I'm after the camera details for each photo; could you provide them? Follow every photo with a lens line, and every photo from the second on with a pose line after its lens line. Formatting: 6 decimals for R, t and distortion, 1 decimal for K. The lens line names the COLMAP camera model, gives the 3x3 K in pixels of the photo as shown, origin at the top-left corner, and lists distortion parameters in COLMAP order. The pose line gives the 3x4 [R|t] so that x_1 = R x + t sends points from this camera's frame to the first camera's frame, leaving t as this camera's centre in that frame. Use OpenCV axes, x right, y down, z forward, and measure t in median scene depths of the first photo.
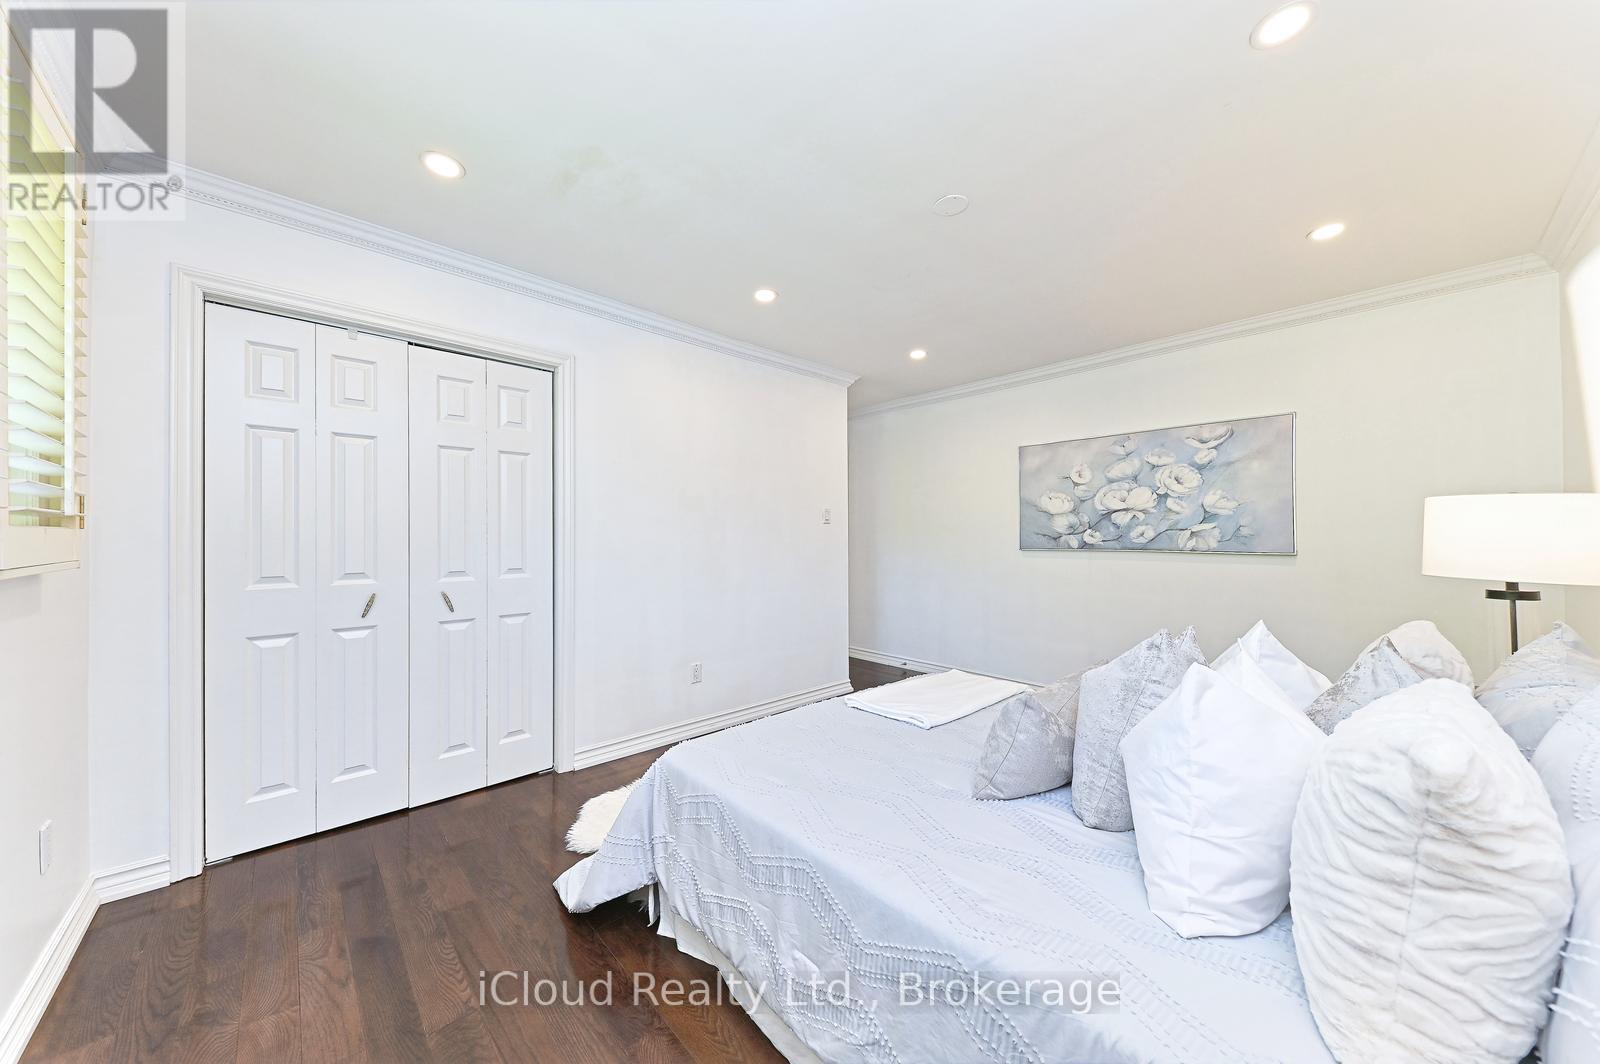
lens RADIAL K [[546.4, 0, 801.4], [0, 546.4, 538.7], [0, 0, 1]] dist [0.000476, -0.000004]
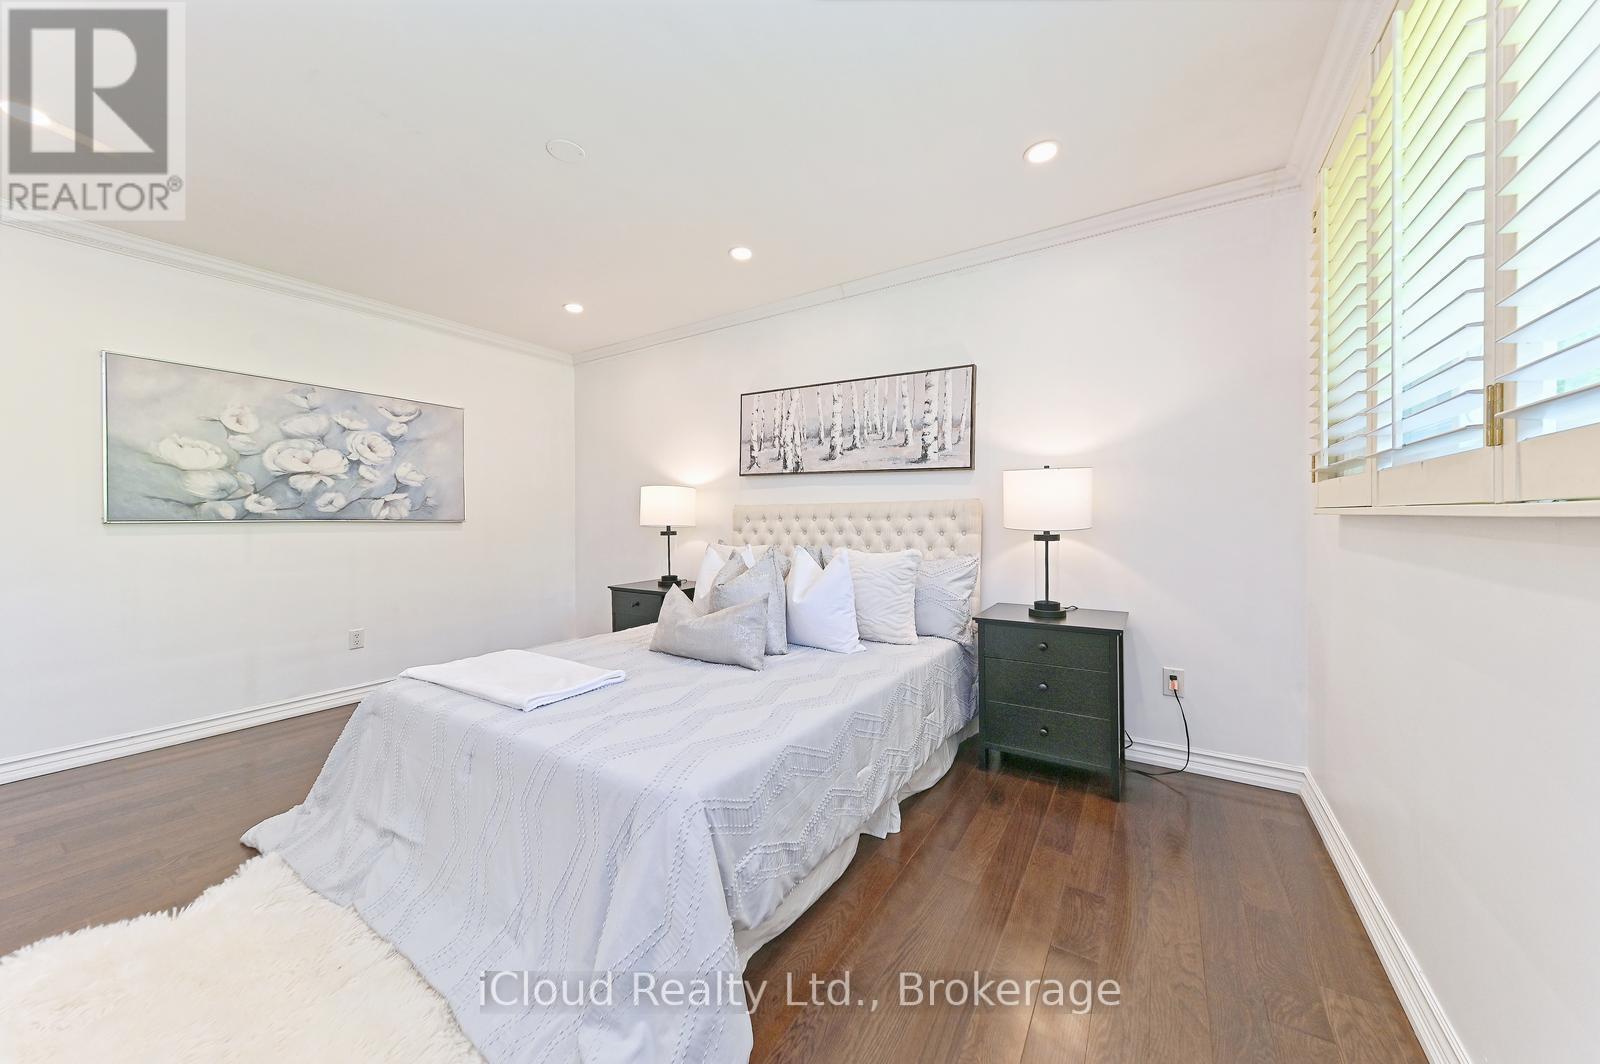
lens RADIAL K [[562.4, 0, 800.0], [0, 562.4, 532.0], [0, 0, 1]] dist [0.000276, -0.000046]
pose [[-0.259639, -0.021162, 0.965474, -0.471792], [0.004442, 0.999723, 0.023108, 0.022856], [-0.965695, 0.010289, -0.259473, 0.500950]]
